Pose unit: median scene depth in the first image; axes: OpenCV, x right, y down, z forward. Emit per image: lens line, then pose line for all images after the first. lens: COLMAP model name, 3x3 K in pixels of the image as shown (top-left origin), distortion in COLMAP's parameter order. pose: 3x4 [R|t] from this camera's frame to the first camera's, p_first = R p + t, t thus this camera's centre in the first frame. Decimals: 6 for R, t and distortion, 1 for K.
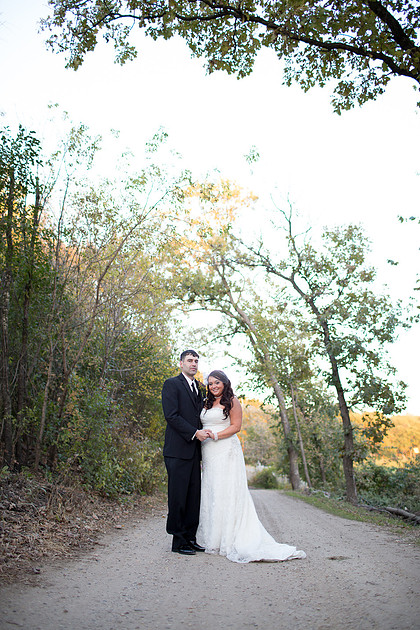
lens RADIAL K [[612.0, 0, 210.0], [0, 612.0, 315.0], [0, 0, 1]] dist [-0.064987, 0.023457]
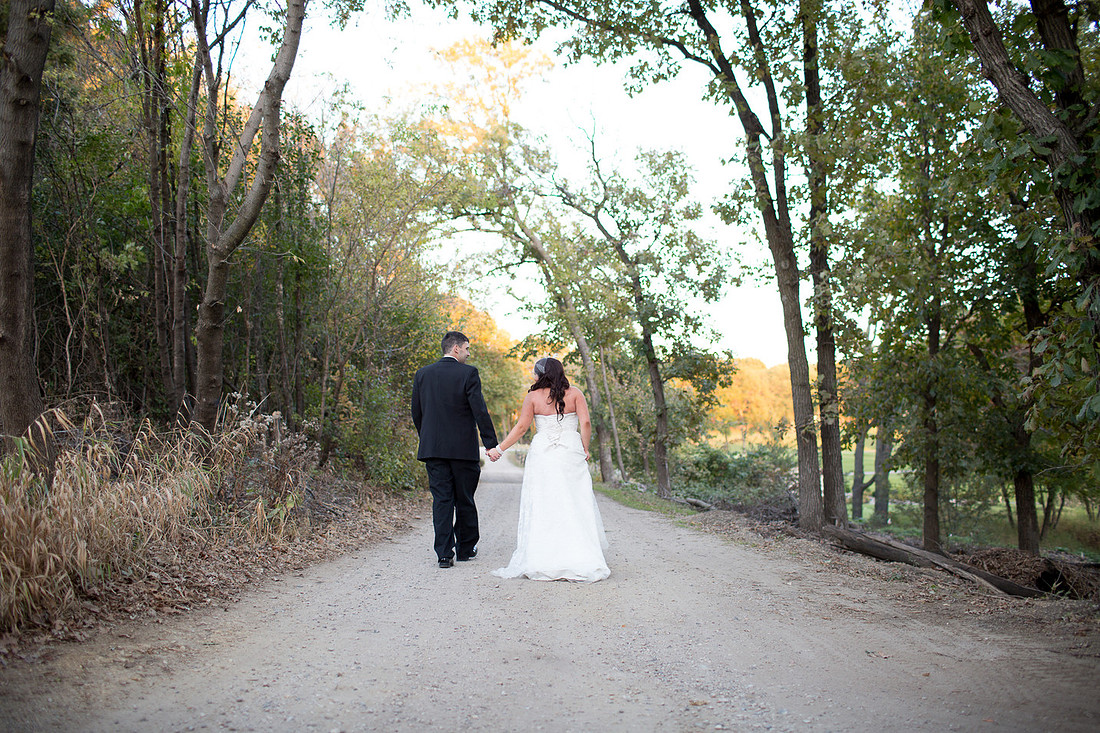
lens RADIAL K [[1068.6, 0, 550.0], [0, 1068.6, 366.5], [0, 0, 1]] dist [-0.064987, 0.023457]
pose [[0.997700, -0.013518, 0.066421, -0.014819], [0.002148, 0.985724, 0.168353, -0.097871], [-0.067748, -0.167823, 0.983486, -0.347210]]
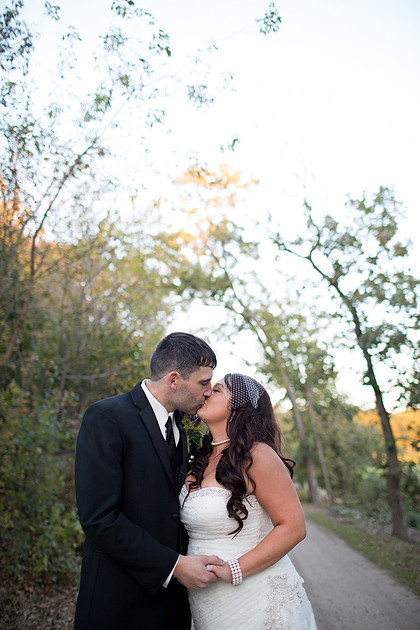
lens RADIAL K [[585.2, 0, 210.0], [0, 585.2, 315.0], [0, 0, 1]] dist [-0.074001, 0.001751]
pose [[0.999370, -0.035136, -0.005032, 0.001590], [0.035093, 0.999349, -0.008413, 0.019831], [0.005324, 0.008231, 0.999952, 0.216668]]
